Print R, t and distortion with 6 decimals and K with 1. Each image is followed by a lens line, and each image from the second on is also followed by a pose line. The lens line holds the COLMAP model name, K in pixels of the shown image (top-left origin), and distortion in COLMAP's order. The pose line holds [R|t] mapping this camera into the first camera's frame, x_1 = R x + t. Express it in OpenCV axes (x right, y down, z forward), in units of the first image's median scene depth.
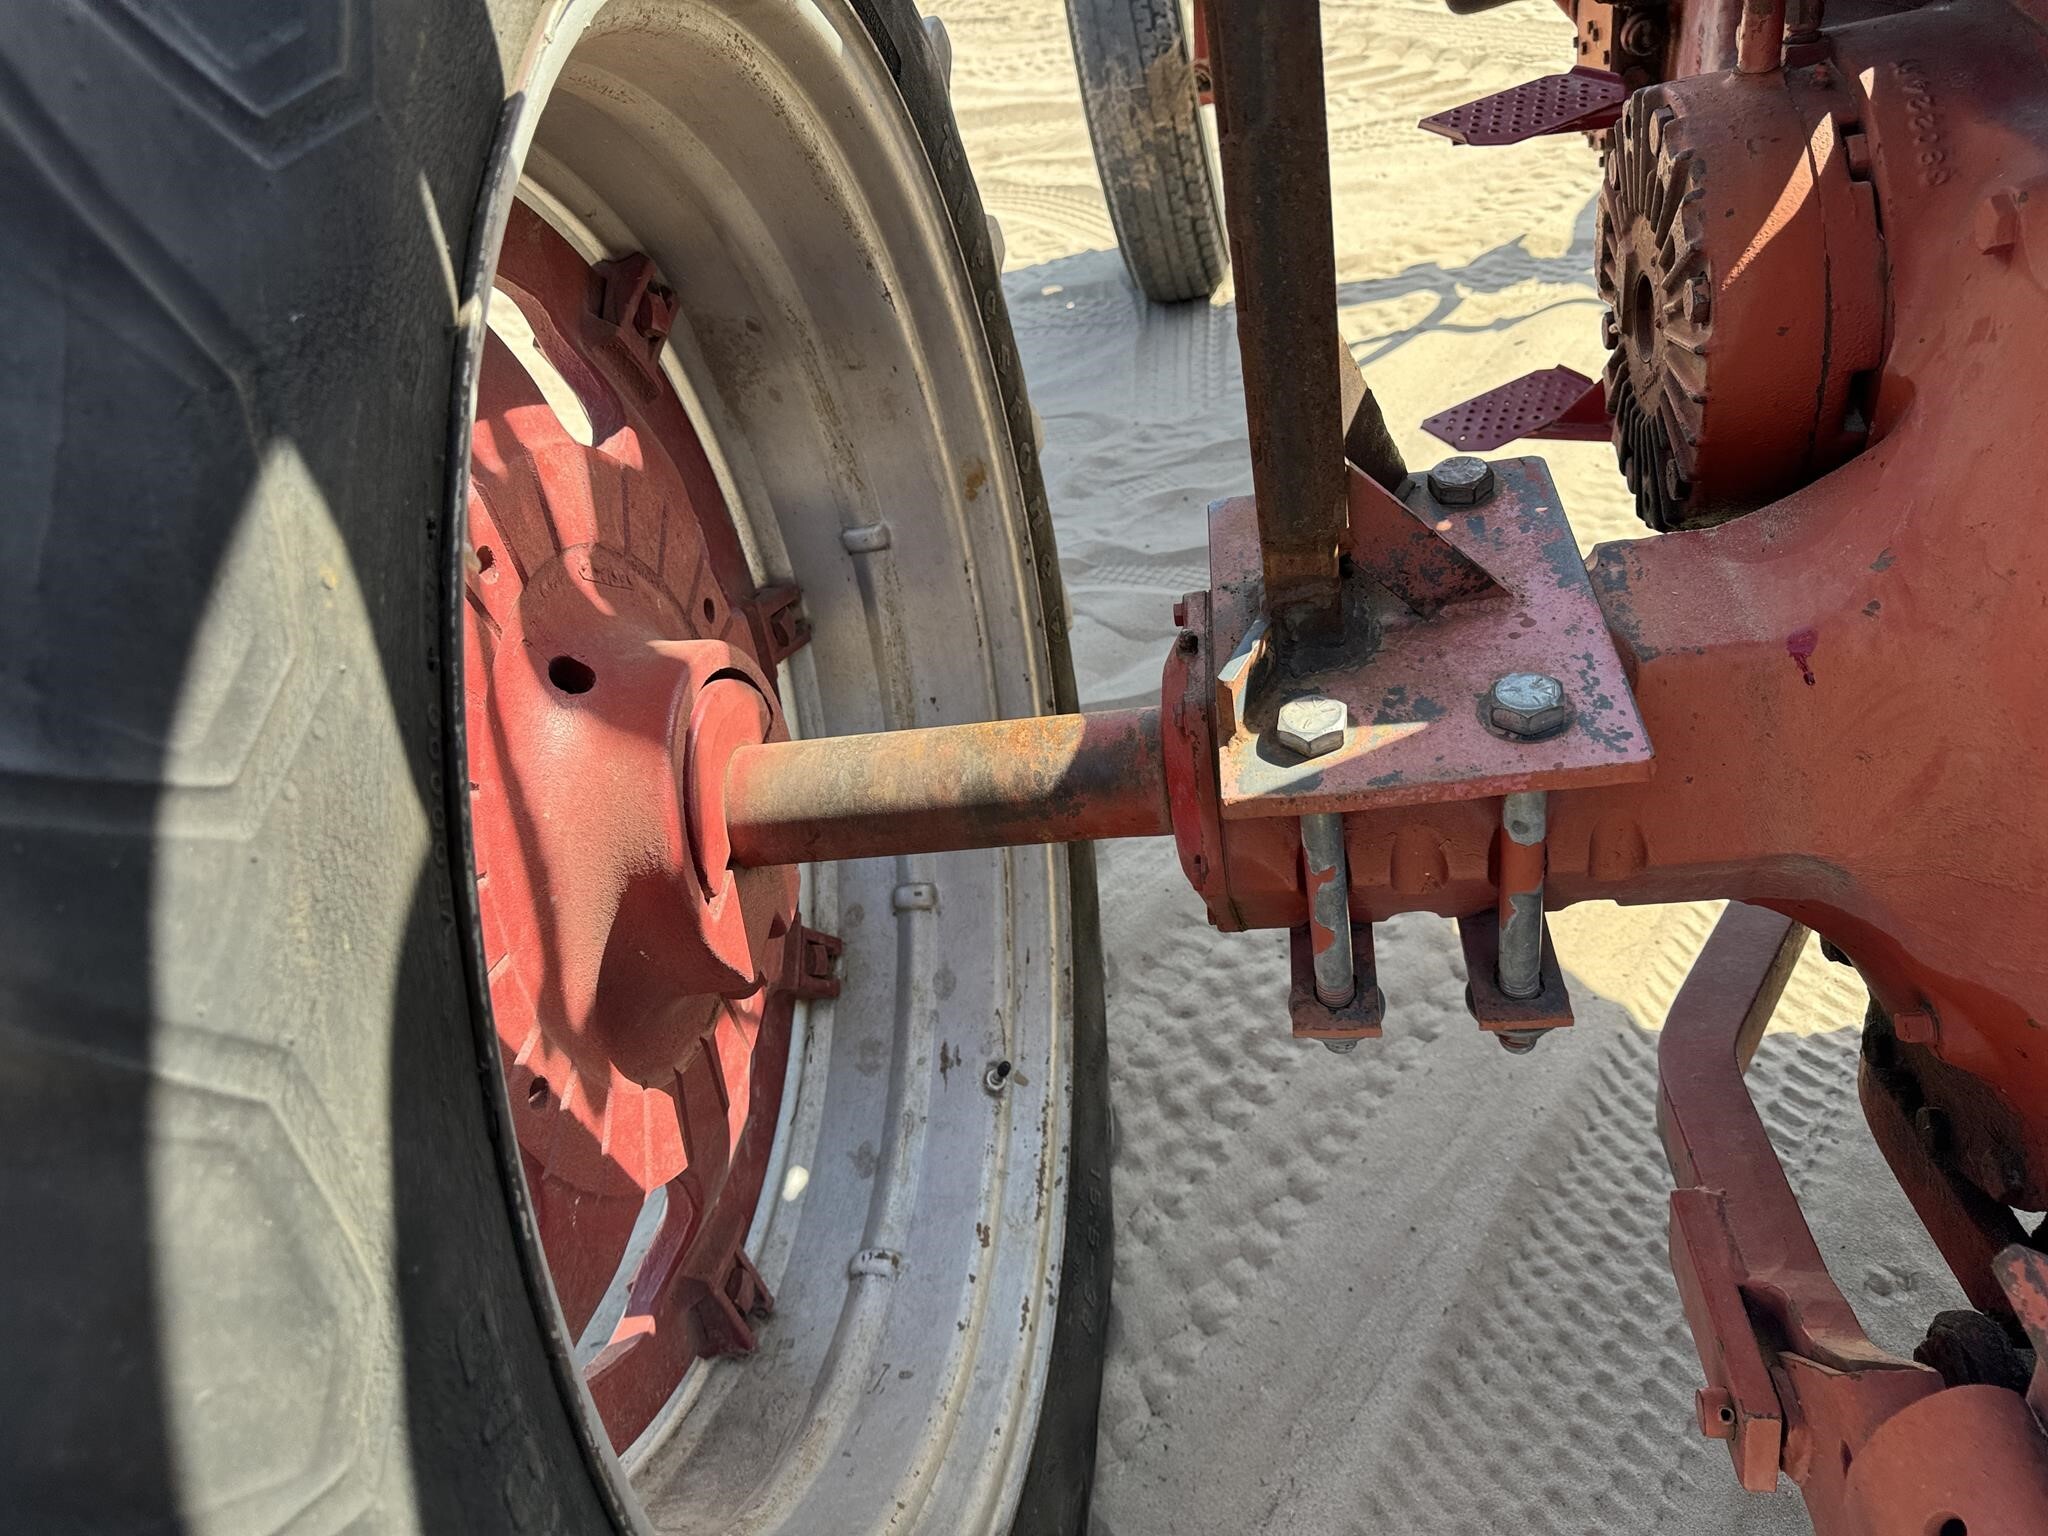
lens RADIAL K [[1422.6, 0, 1023.3], [0, 1422.6, 735.0], [0, 0, 1]] dist [0.002526, 0.000810]
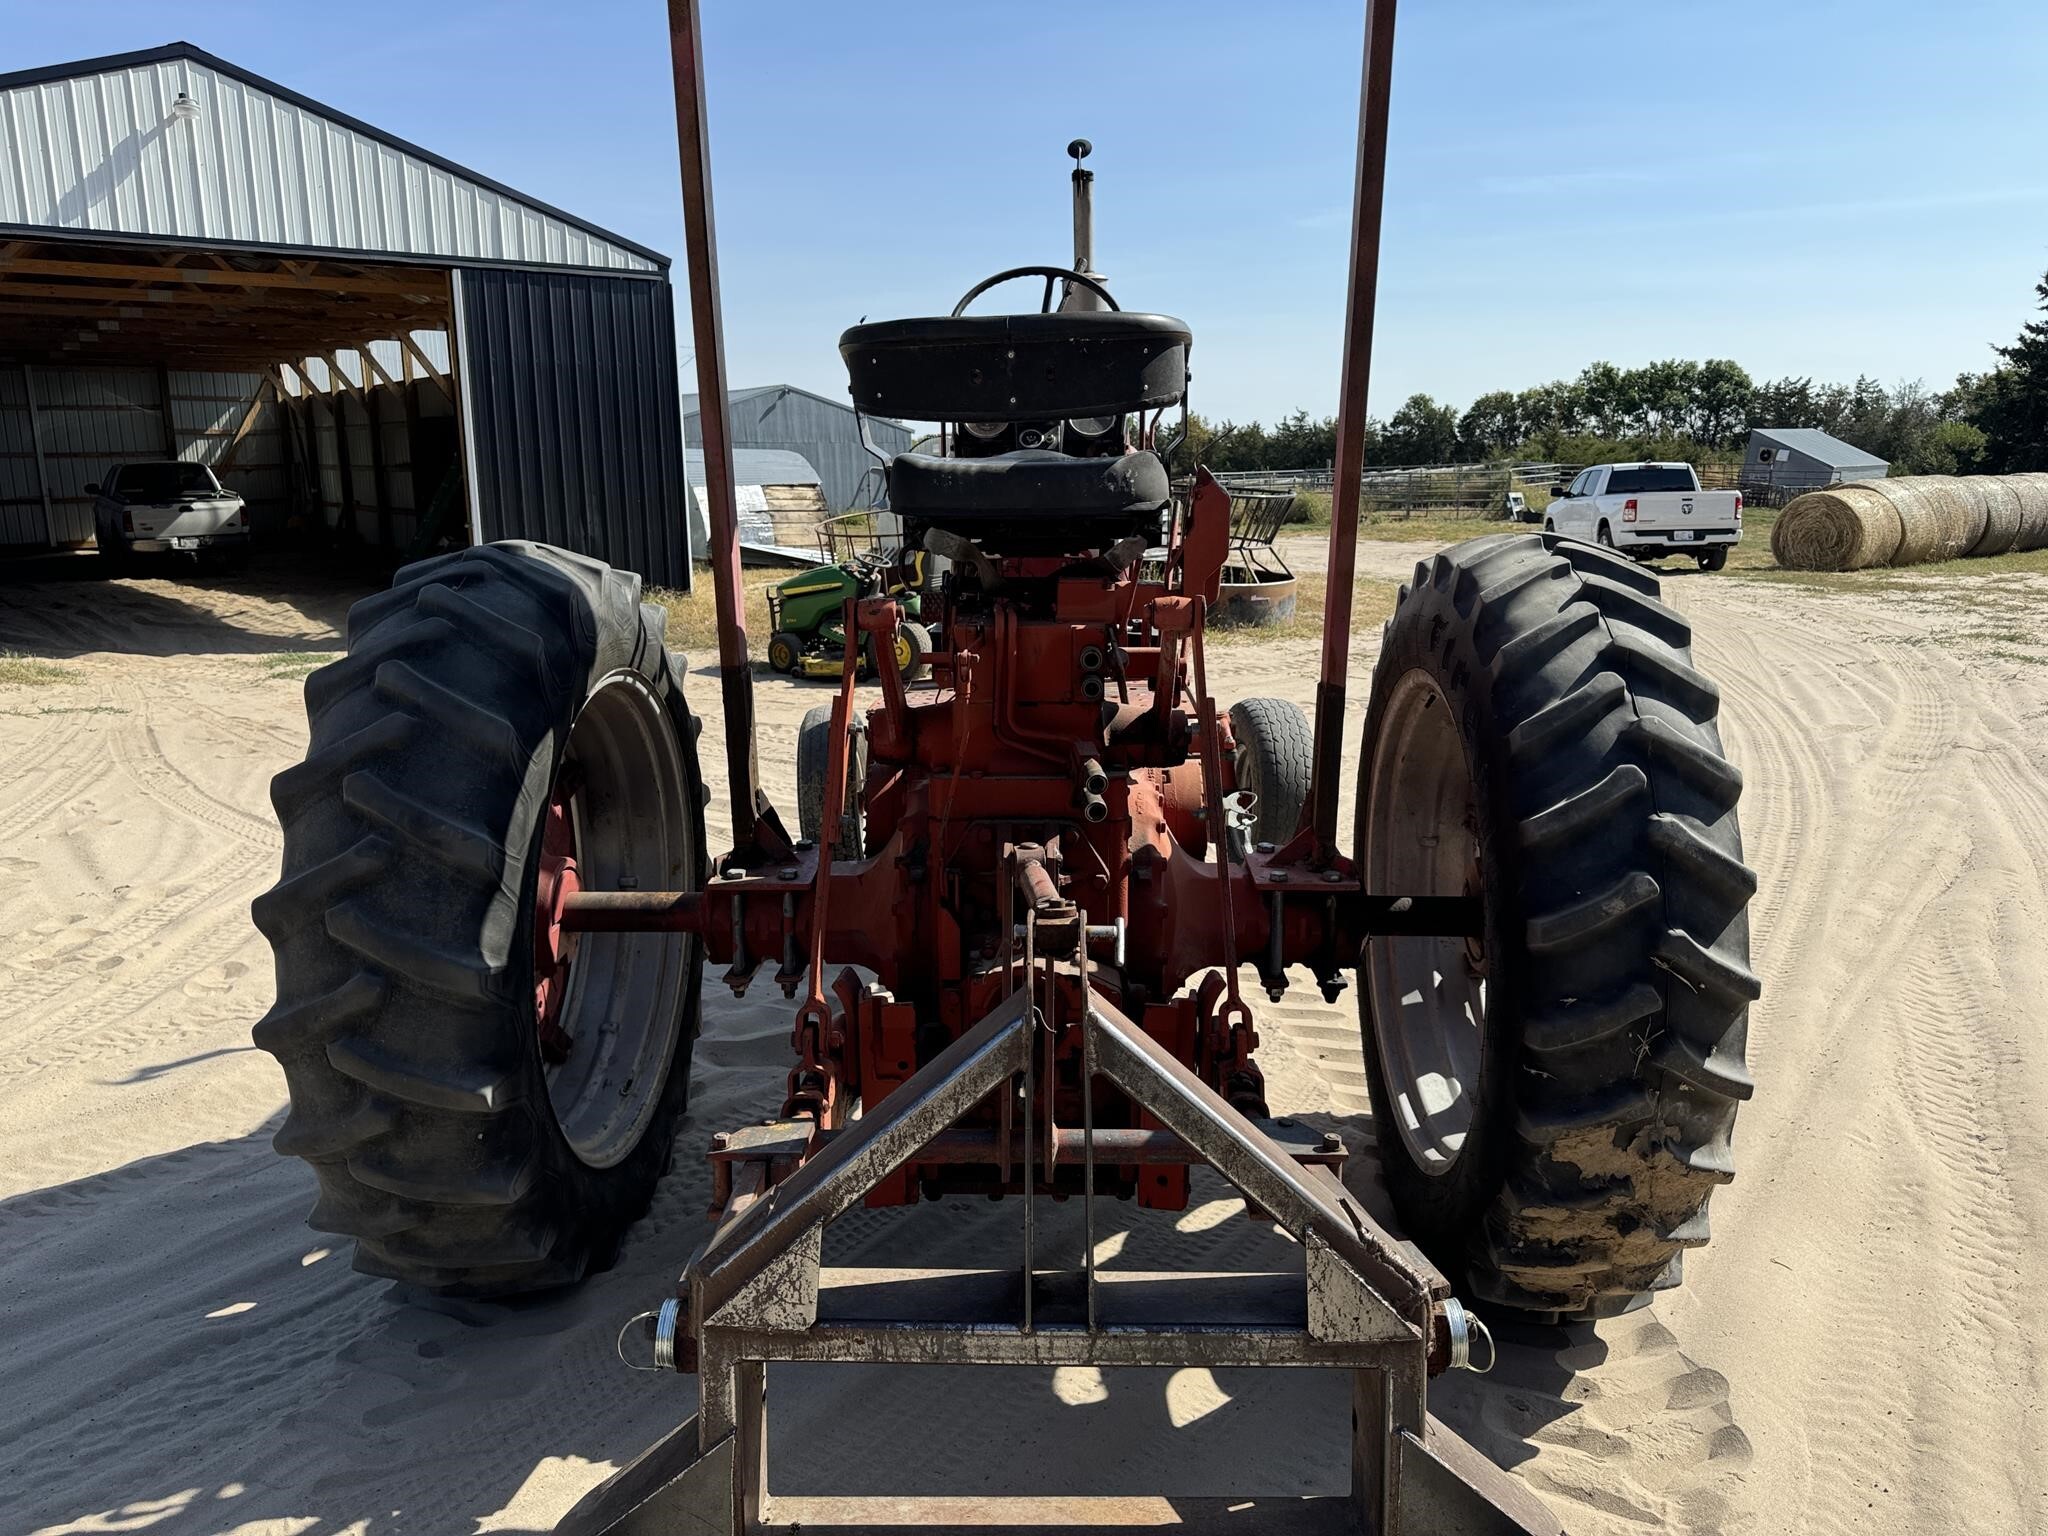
lens RADIAL K [[1479.3, 0, 1022.7], [0, 1479.3, 760.5], [0, 0, 1]] dist [0.015406, -0.011937]
pose [[0.975484, 0.198762, 0.094471, 0.292416], [-0.129005, 0.864245, -0.486248, 0.894790], [-0.178294, 0.462140, 0.868699, -1.577813]]
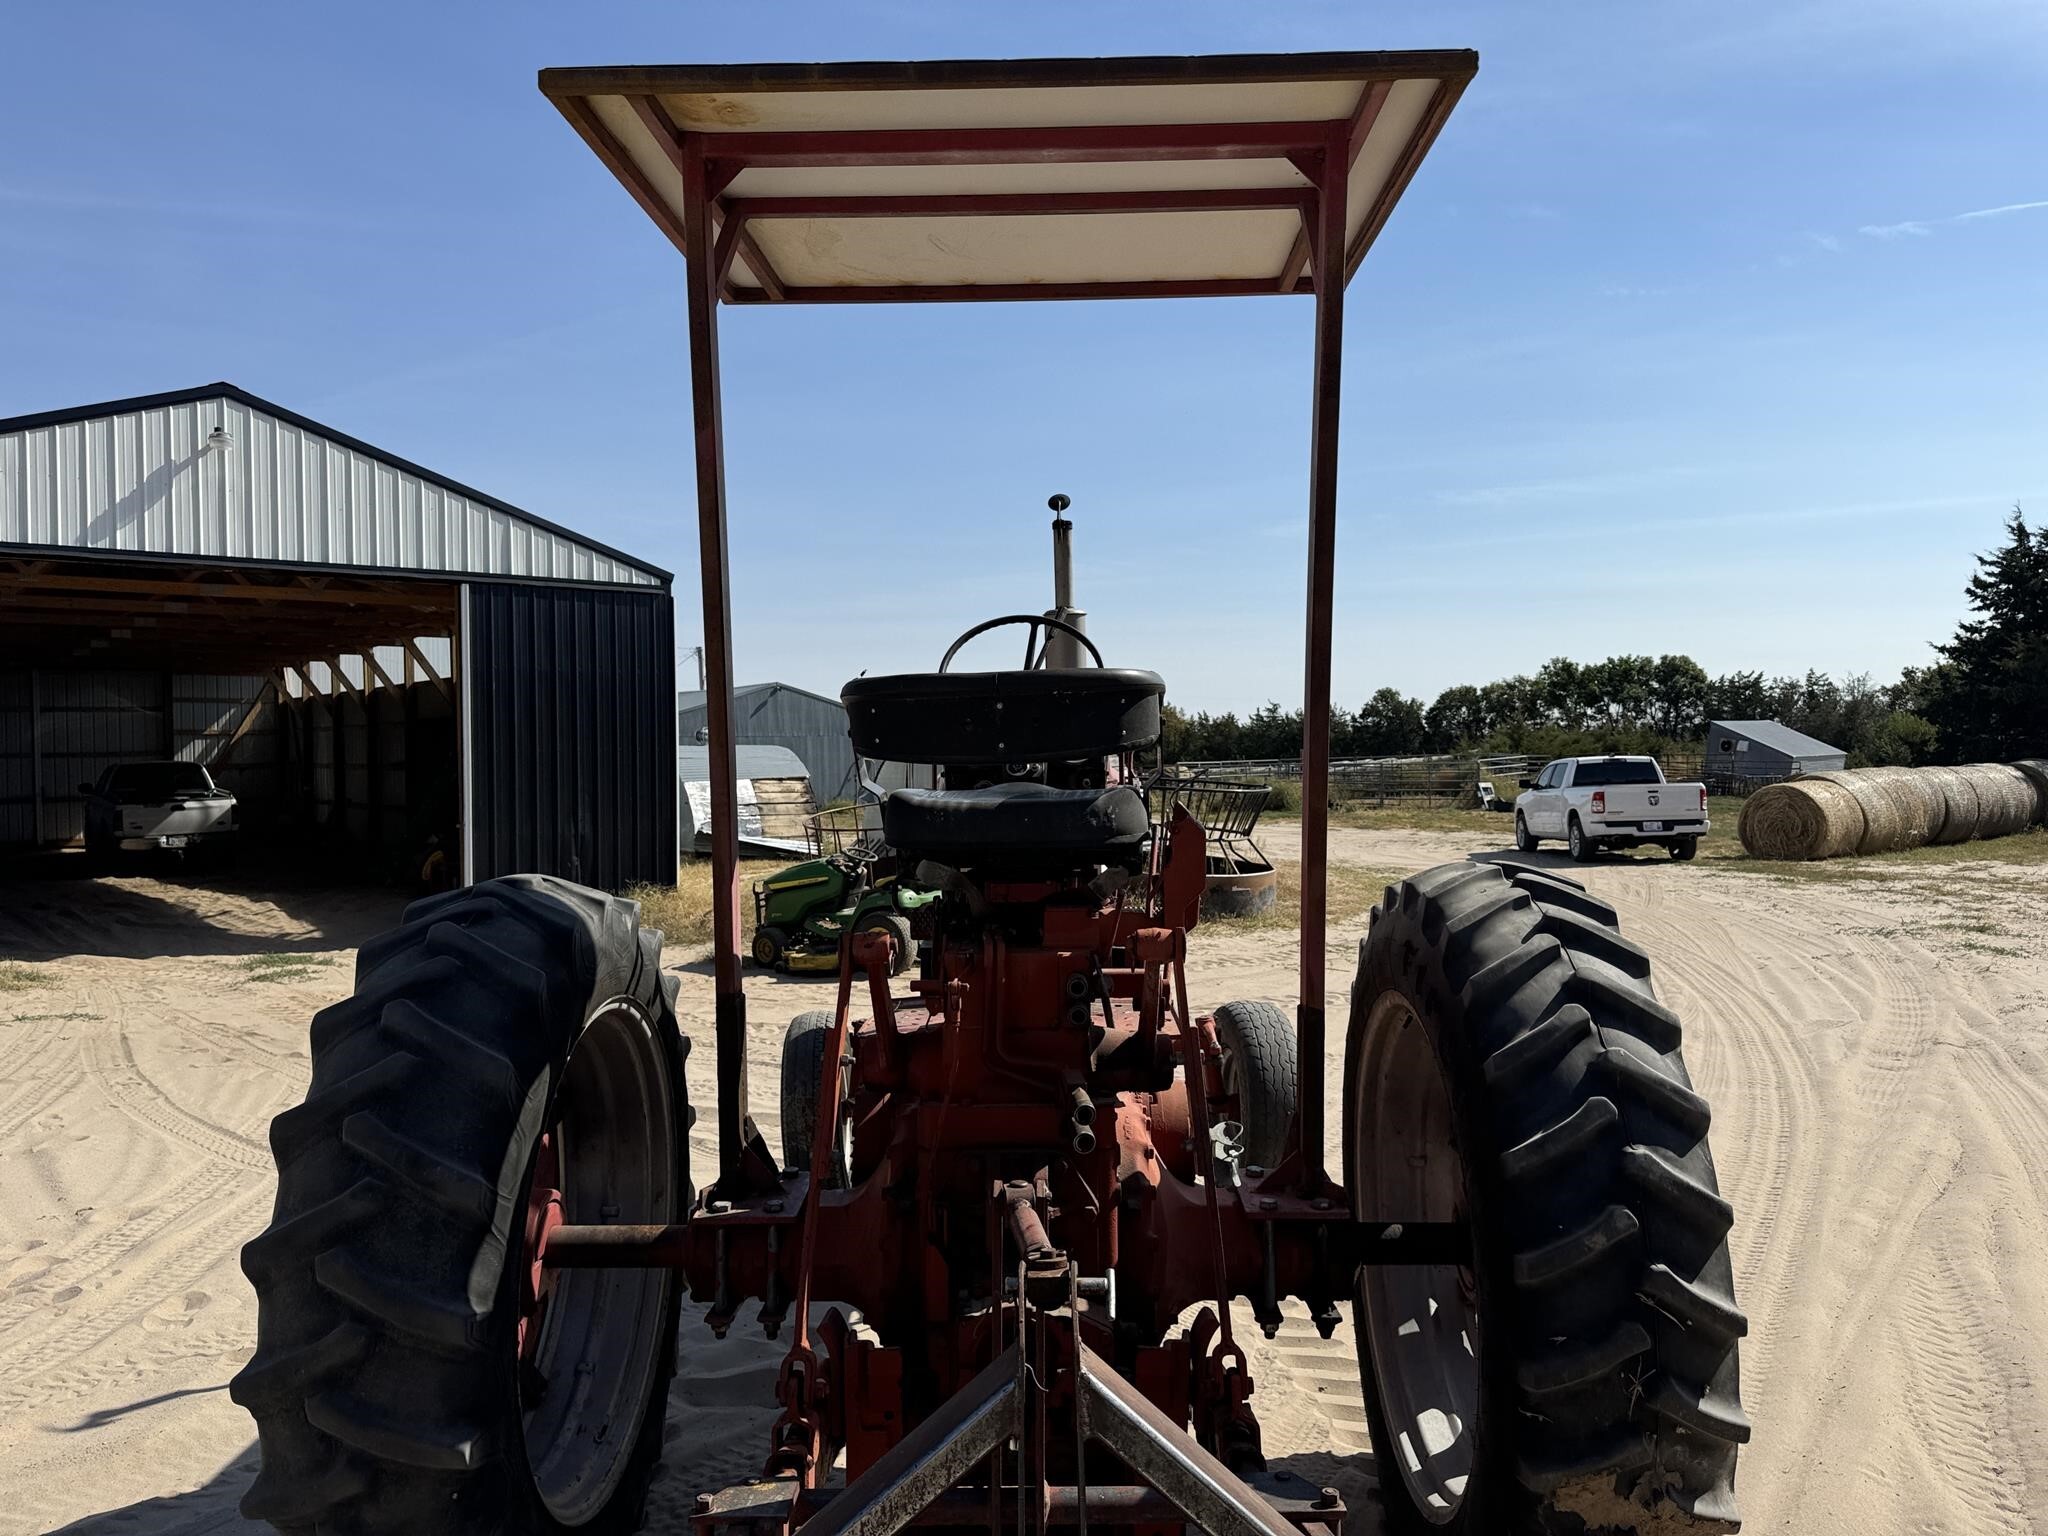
lens RADIAL K [[1475.2, 0, 1027.9], [0, 1475.2, 763.9], [0, 0, 1]] dist [0.023963, -0.023782]
pose [[0.975298, 0.209609, 0.069695, 0.266278], [-0.116482, 0.756111, -0.643994, 0.892813], [-0.187684, 0.619968, 0.761849, -1.680841]]
